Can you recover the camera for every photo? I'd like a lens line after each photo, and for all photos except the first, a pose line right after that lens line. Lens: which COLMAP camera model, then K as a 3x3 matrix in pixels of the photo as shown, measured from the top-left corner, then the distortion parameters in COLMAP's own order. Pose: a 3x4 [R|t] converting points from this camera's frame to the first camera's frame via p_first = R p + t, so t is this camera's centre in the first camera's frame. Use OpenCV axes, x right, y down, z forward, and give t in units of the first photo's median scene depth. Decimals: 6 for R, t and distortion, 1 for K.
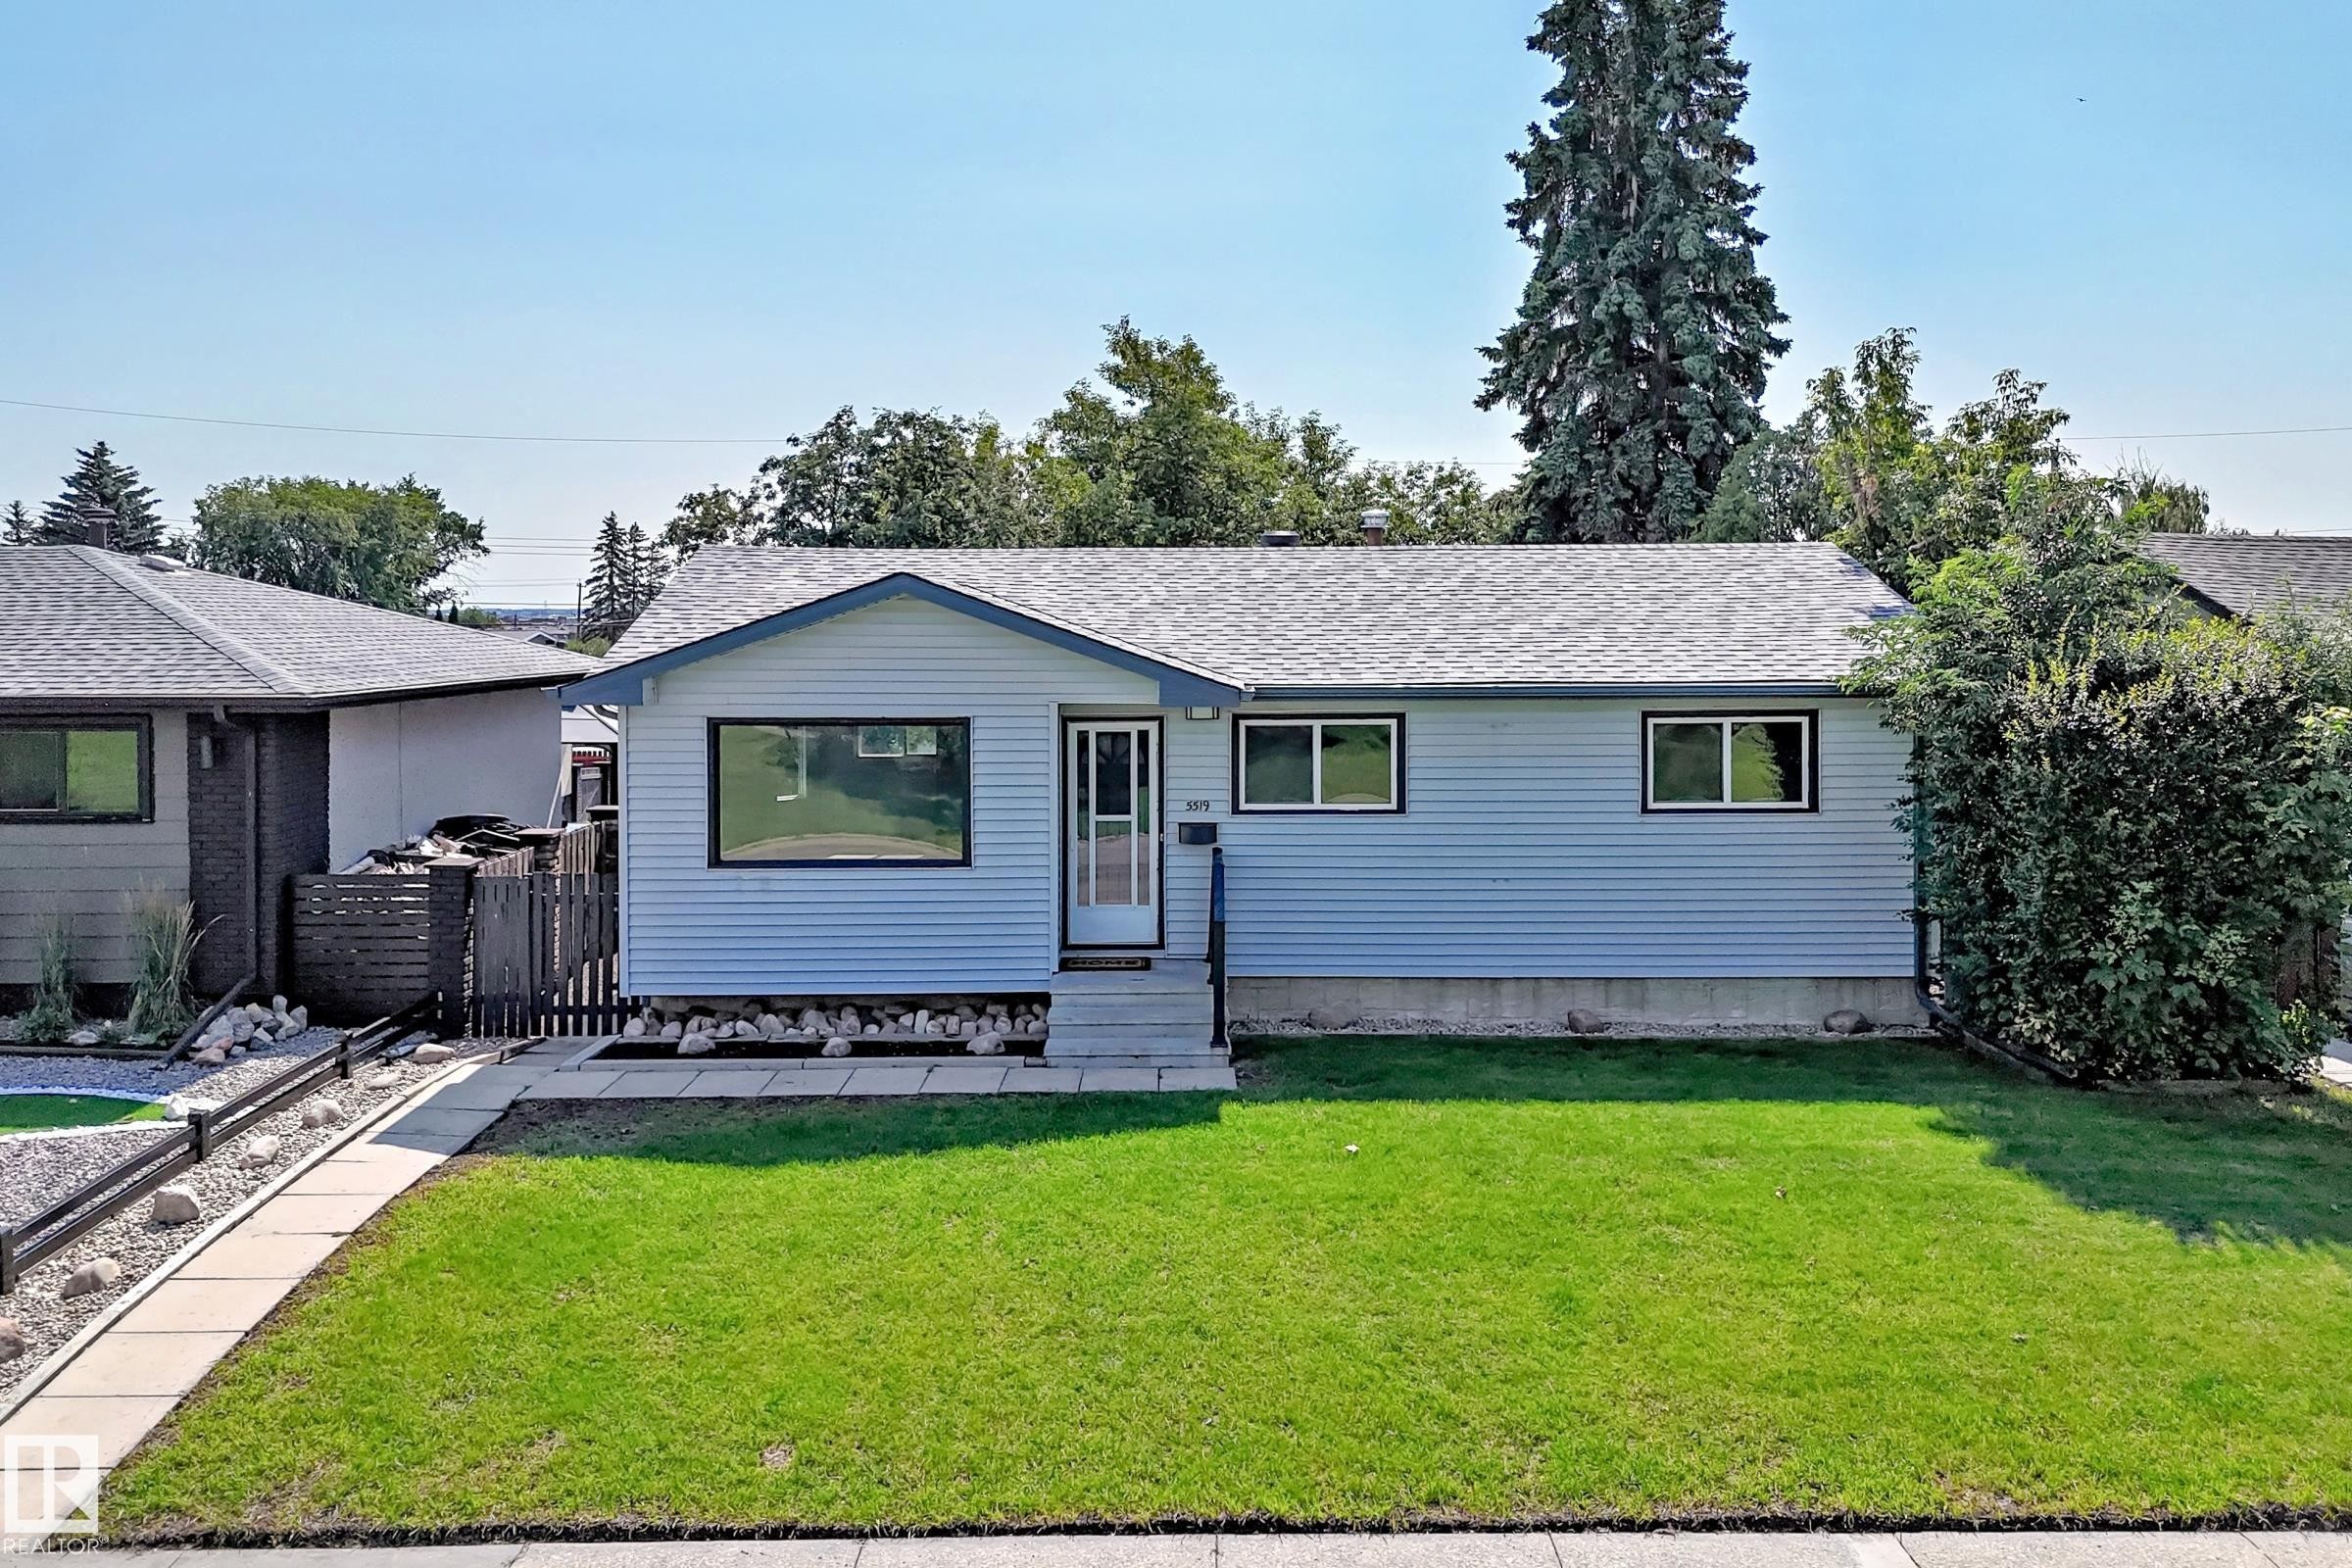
lens RADIAL K [[1767.1, 0, 1159.6], [0, 1767.1, 622.9], [0, 0, 1]] dist [0.068043, -0.082083]
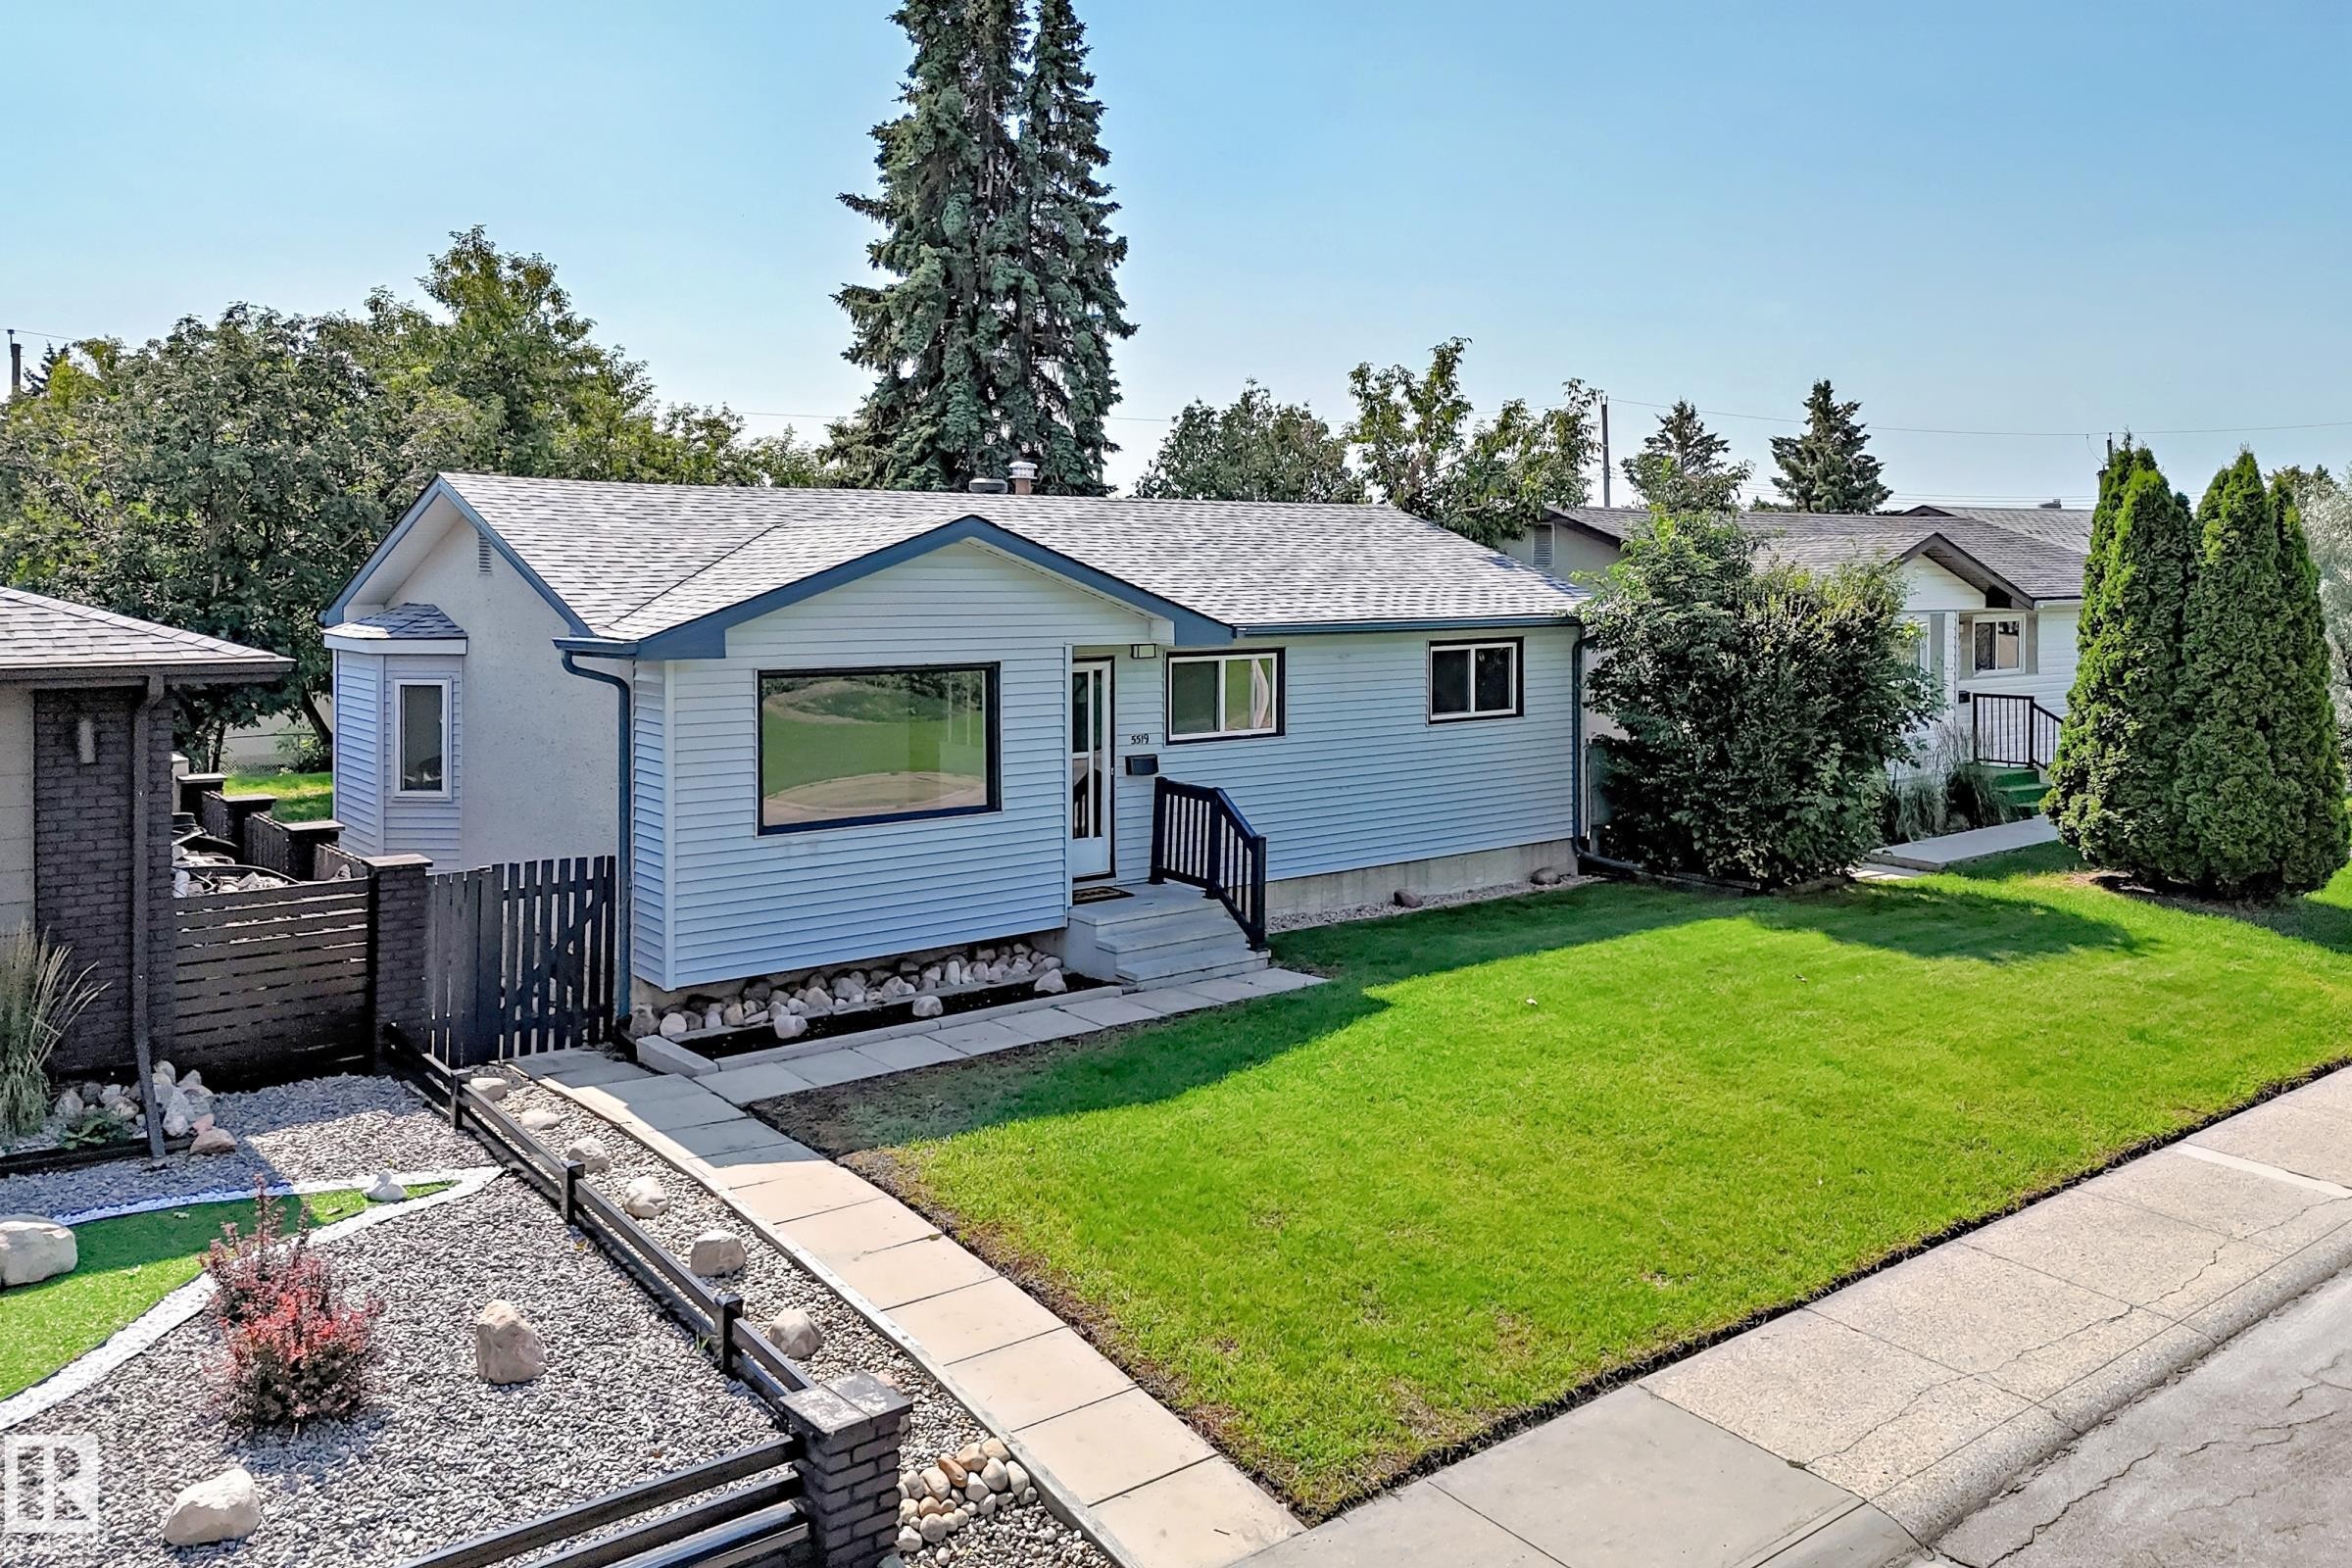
lens RADIAL K [[1767.1, 0, 1159.6], [0, 1767.1, 622.9], [0, 0, 1]] dist [0.068043, -0.082083]
pose [[0.785052, -0.015316, 0.619240, -0.626281], [-0.000757, 0.999670, 0.025685, 0.006258], [-0.619429, -0.020633, 0.784782, 0.160727]]
